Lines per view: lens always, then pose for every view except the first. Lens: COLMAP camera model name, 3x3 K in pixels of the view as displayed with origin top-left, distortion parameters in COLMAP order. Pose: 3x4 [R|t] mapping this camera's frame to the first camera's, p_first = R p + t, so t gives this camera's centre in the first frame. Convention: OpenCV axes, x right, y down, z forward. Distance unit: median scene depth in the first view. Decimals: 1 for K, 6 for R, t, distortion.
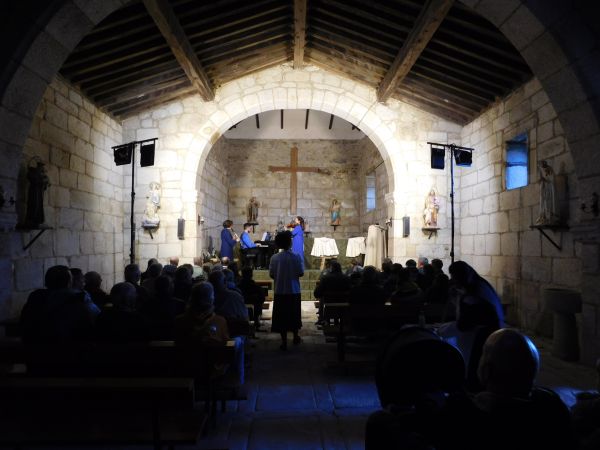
lens RADIAL K [[393.1, 0, 299.5], [0, 393.1, 226.3], [0, 0, 1]] dist [-0.031166, -0.000401]
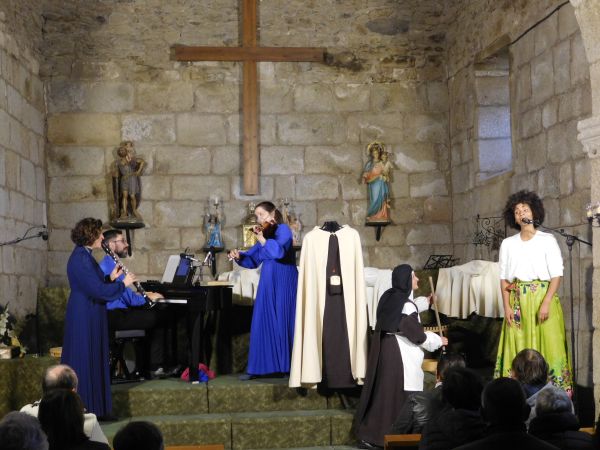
lens RADIAL K [[1060.9, 0, 306.3], [0, 1060.9, 233.3], [0, 0, 1]] dist [0.028005, 0.000000]
pose [[0.997917, -0.021986, 0.060643, -0.023826], [0.021372, 0.999714, 0.010749, -0.005561], [-0.060862, -0.009431, 0.998102, 0.119327]]
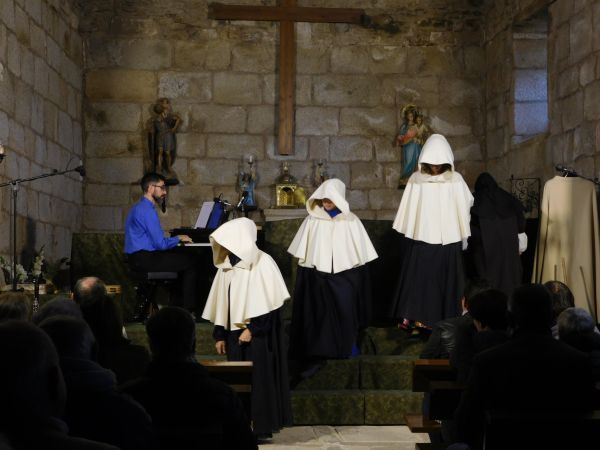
lens RADIAL K [[1060.9, 0, 304.7], [0, 1060.9, 229.6], [0, 0, 1]] dist [0.028005, 0.000000]
pose [[0.999586, 0.002394, 0.028663, -0.024382], [-0.003059, 0.999727, 0.023173, 0.012769], [-0.028600, -0.023251, 0.999320, 0.116041]]
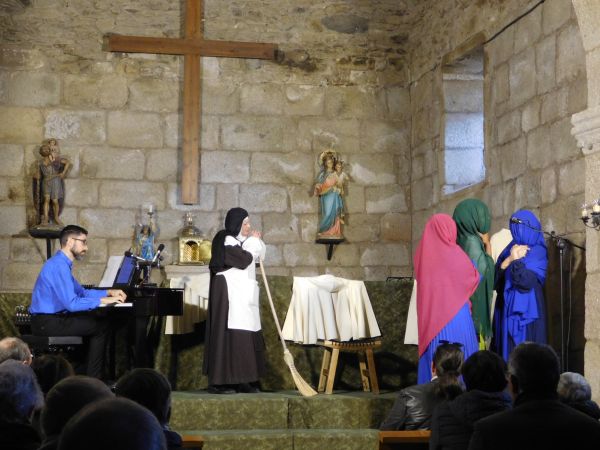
lens RADIAL K [[1191.7, 0, 311.6], [0, 1191.7, 232.1], [0, 0, 1]] dist [0.029639, 0.000000]
pose [[0.990726, 0.008921, 0.135585, -0.045054], [-0.005398, 0.999639, -0.026328, 0.014200], [-0.135770, 0.025352, 0.990416, 0.116497]]
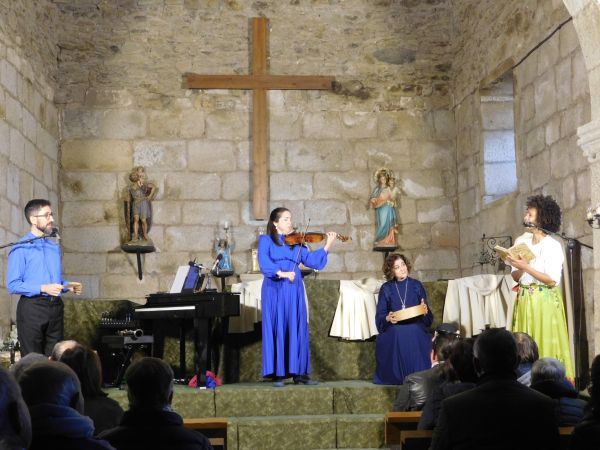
lens RADIAL K [[1060.9, 0, 304.1], [0, 1060.9, 227.1], [0, 0, 1]] dist [0.028005, 0.000000]
pose [[0.998679, -0.017890, 0.048173, -0.021819], [0.019993, 0.998852, -0.043523, 0.016616], [-0.047340, 0.044428, 0.997890, 0.109162]]
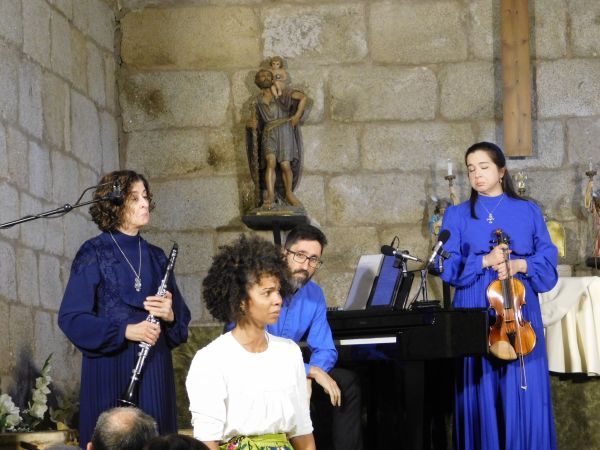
lens RADIAL K [[2082.4, 0, 305.1], [0, 2082.4, 228.8], [0, 0, 1]] dist [0.119720, 0.000000]
pose [[0.995105, -0.039560, -0.090564, -0.026418], [0.037785, 0.999060, -0.021232, 0.015409], [0.091319, 0.017706, 0.995664, 0.131364]]
